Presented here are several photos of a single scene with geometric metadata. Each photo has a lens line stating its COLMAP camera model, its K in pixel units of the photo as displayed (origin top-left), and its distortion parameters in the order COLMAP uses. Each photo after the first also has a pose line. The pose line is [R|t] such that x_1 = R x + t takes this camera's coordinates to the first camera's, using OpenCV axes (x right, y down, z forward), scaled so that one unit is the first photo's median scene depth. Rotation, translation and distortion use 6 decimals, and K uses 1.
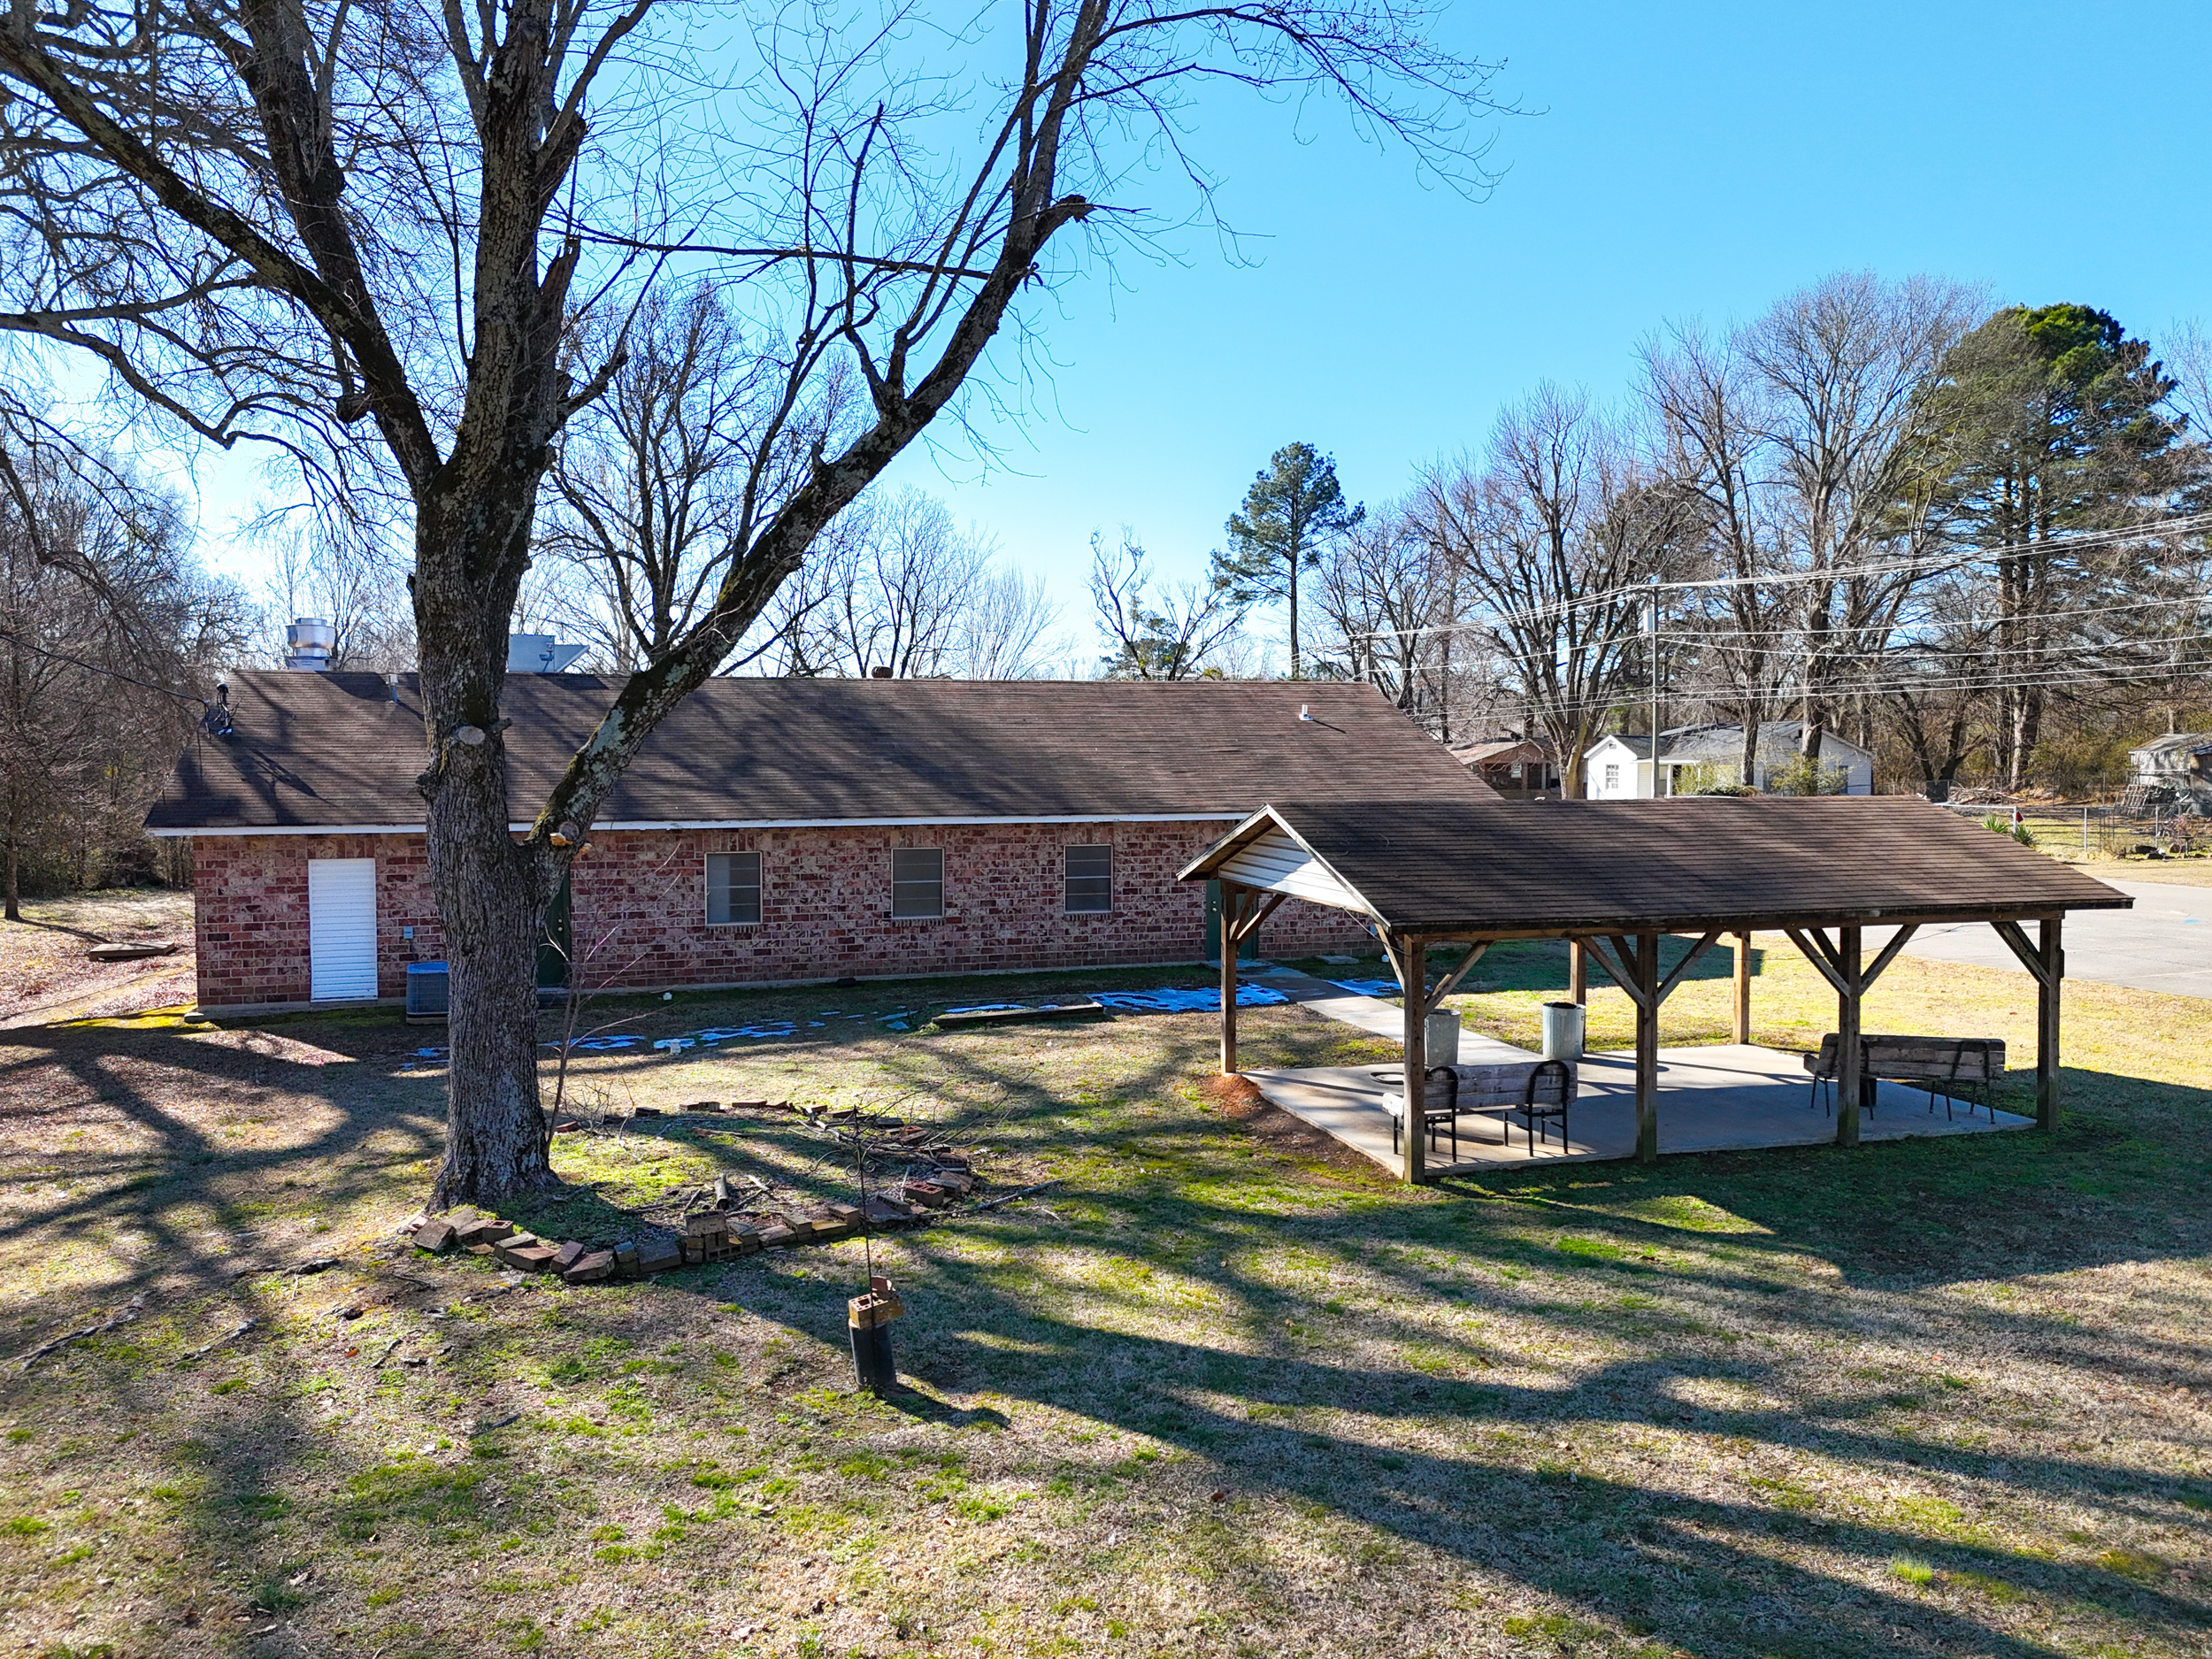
lens RADIAL K [[1558.0, 0, 1100.0], [0, 1558.0, 827.5], [0, 0, 1]] dist [0.058698, -0.008047]
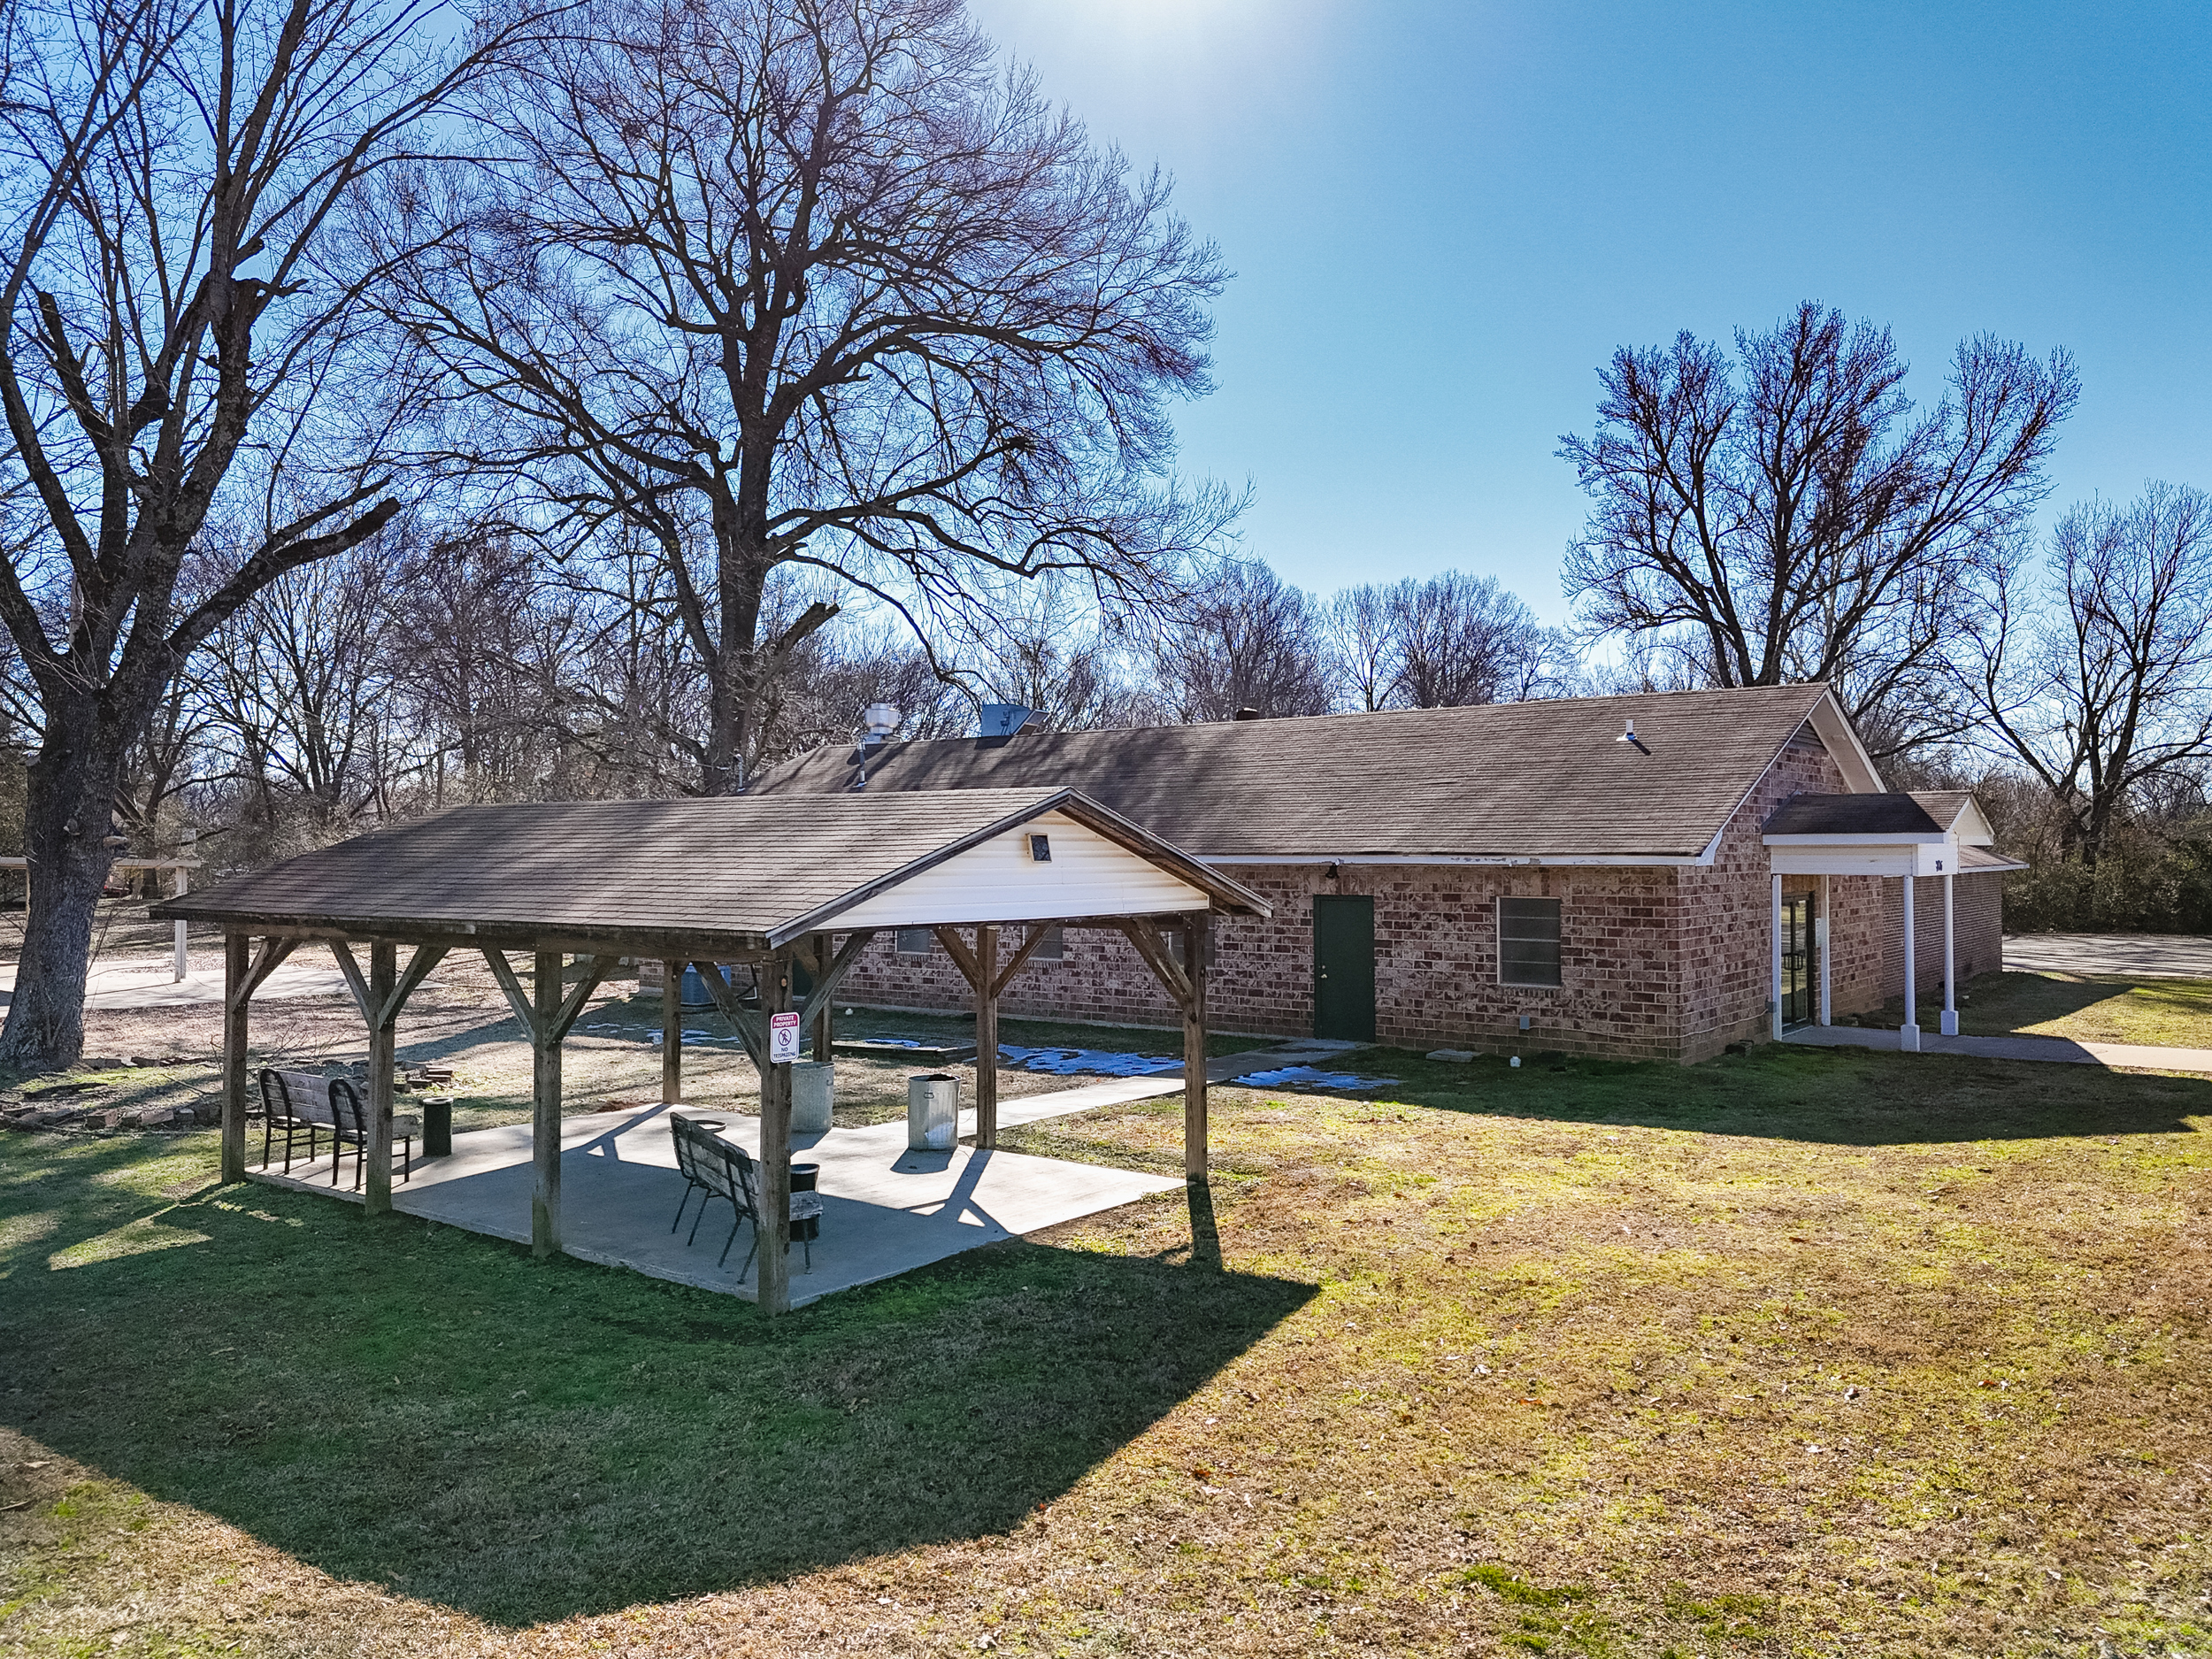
lens RADIAL K [[1558.0, 0, 1101.0], [0, 1558.0, 833.6], [0, 0, 1]] dist [0.058698, -0.008047]
pose [[0.608854, -0.005869, -0.793260, 0.676690], [-0.037073, 0.998670, -0.035843, 0.012158], [0.792415, 0.051232, 0.607827, 0.419779]]
